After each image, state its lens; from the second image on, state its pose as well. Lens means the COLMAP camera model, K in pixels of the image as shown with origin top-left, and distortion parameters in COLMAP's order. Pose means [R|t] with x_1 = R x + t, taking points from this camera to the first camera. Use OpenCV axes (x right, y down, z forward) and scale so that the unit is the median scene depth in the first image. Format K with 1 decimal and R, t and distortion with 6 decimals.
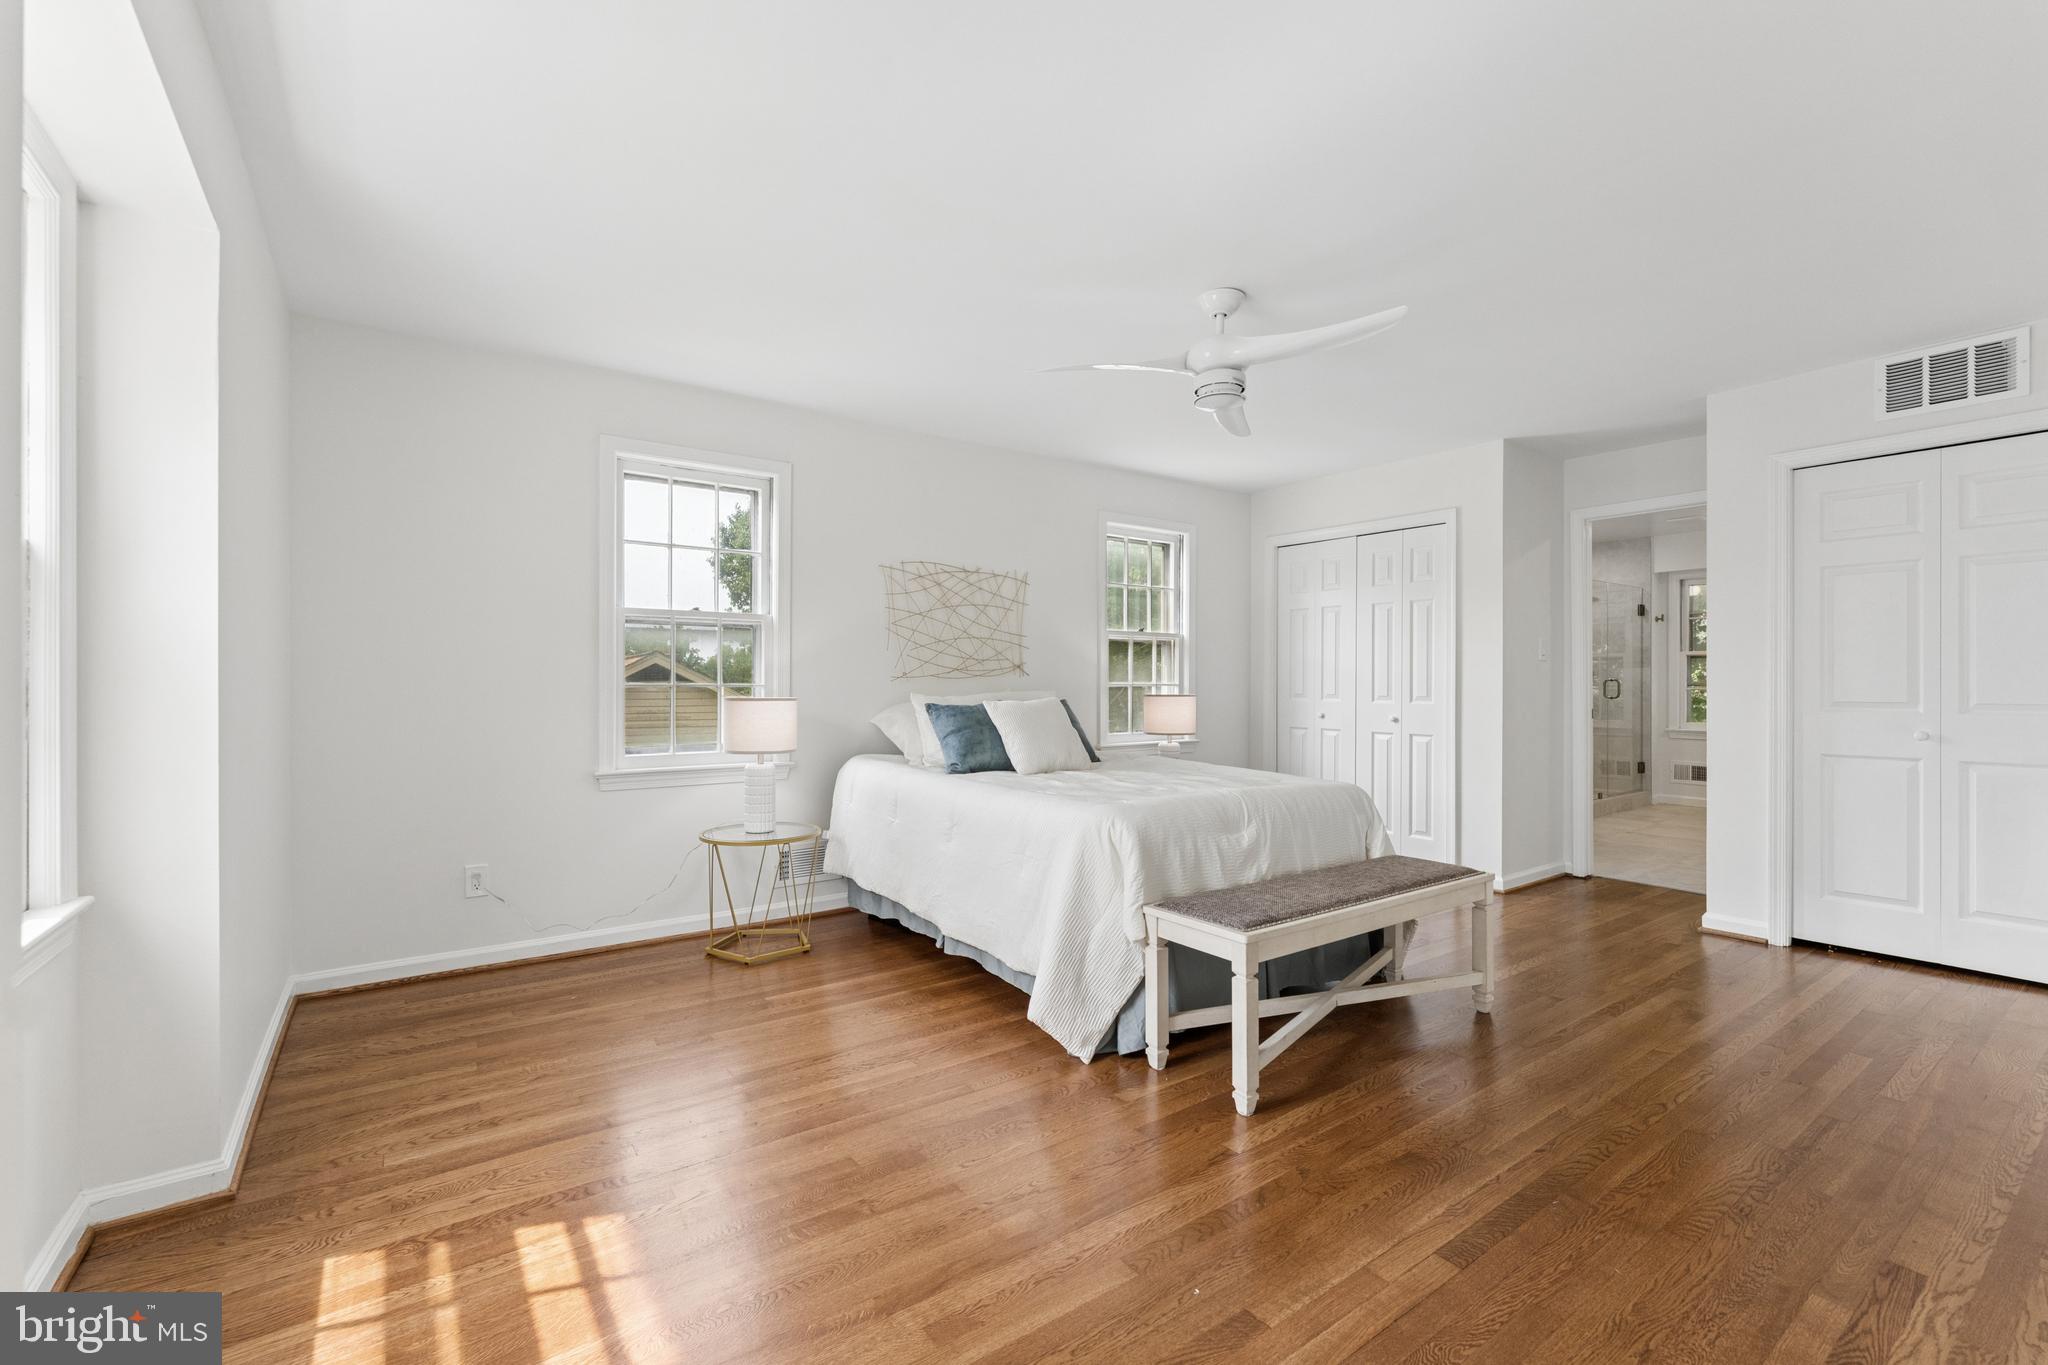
lens RADIAL K [[847.6, 0, 1024.0], [0, 847.6, 682.5], [0, 0, 1]] dist [0.001201, 0.000078]
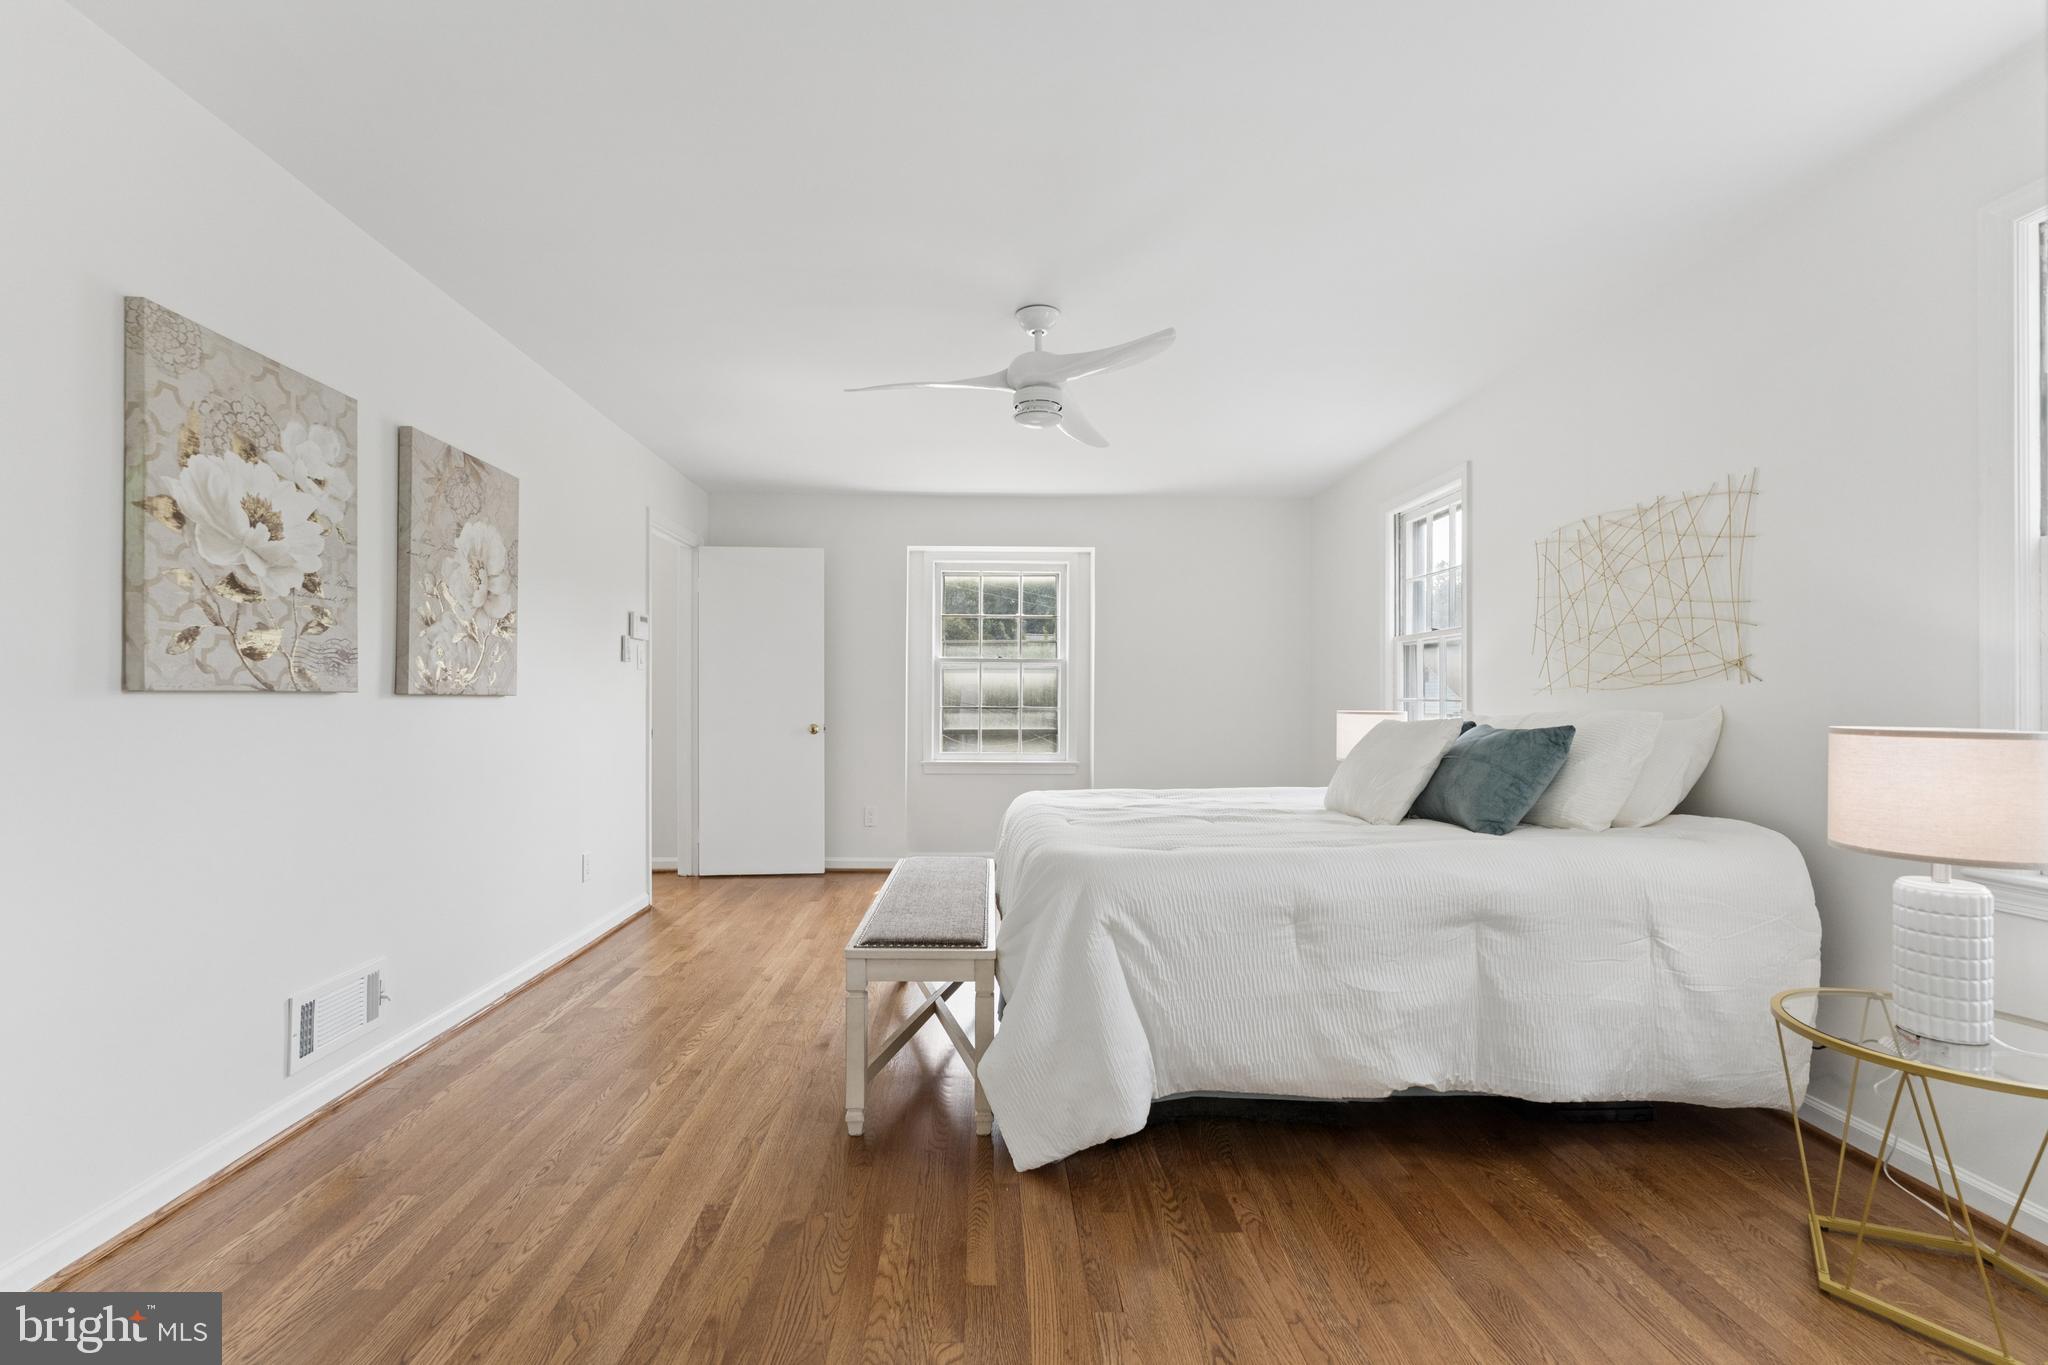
lens RADIAL K [[858.0, 0, 1012.3], [0, 858.0, 697.7], [0, 0, 1]] dist [-0.001996, -0.000248]
pose [[-0.552956, 0.002423, -0.833207, 0.685398], [0.002154, 0.999997, 0.001479, 0.000134], [0.833208, -0.000977, -0.552959, 0.959059]]
